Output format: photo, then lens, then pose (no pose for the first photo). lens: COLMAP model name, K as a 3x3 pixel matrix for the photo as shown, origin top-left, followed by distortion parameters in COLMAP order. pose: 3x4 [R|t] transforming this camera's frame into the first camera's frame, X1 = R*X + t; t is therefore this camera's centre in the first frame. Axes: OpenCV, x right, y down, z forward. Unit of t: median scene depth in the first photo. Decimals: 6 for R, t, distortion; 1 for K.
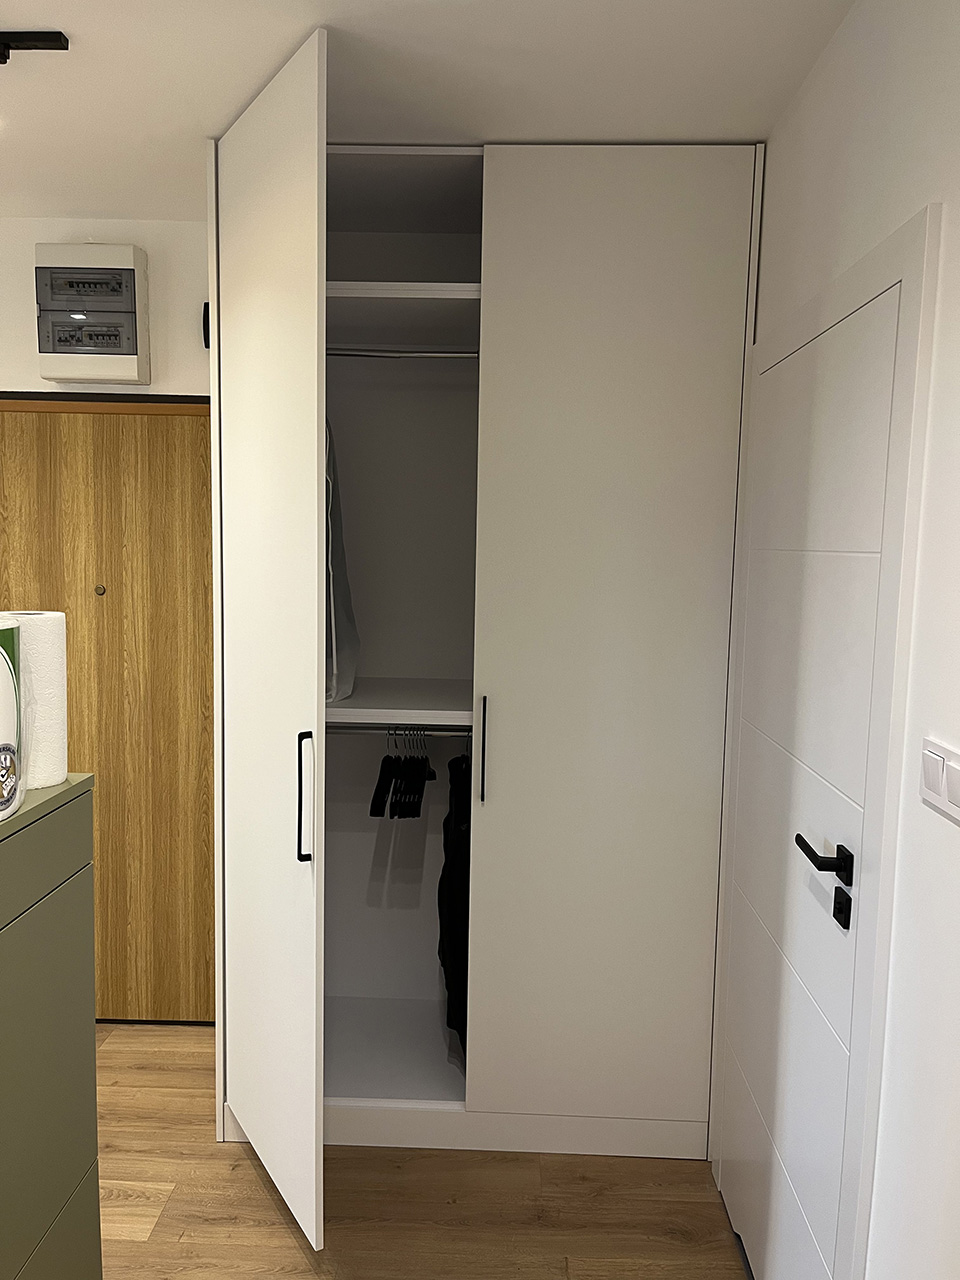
lens RADIAL K [[971.3, 0, 483.1], [0, 971.3, 640.6], [0, 0, 1]] dist [0.032890, -0.036027]
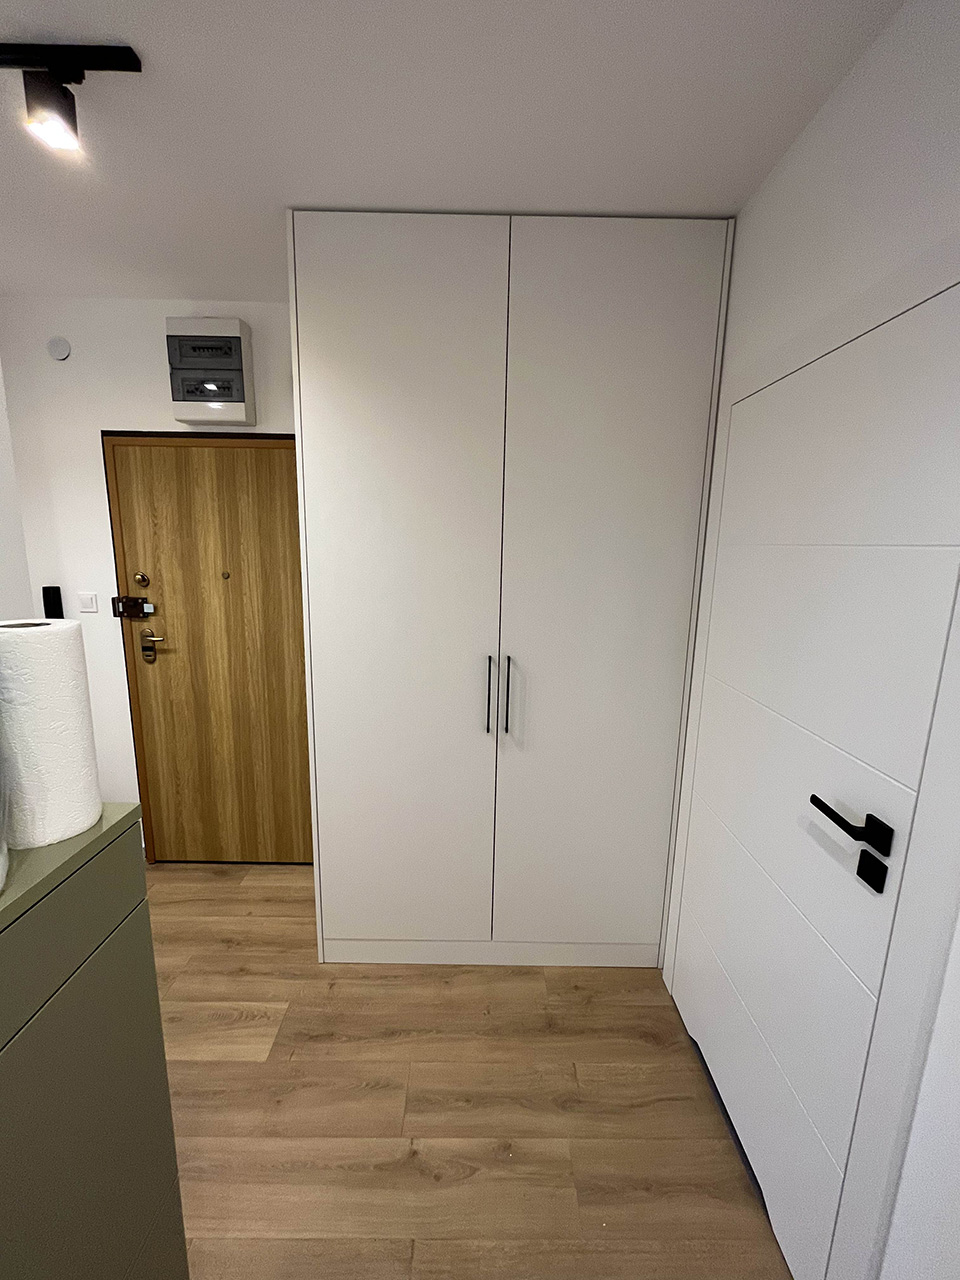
lens RADIAL K [[515.7, 0, 480.6], [0, 515.7, 636.8], [0, 0, 1]] dist [-0.003039, 0.000467]
pose [[0.999477, -0.006537, 0.031685, -0.049062], [0.004035, 0.996913, 0.078414, -0.020605], [-0.032100, -0.078245, 0.996417, 0.243573]]
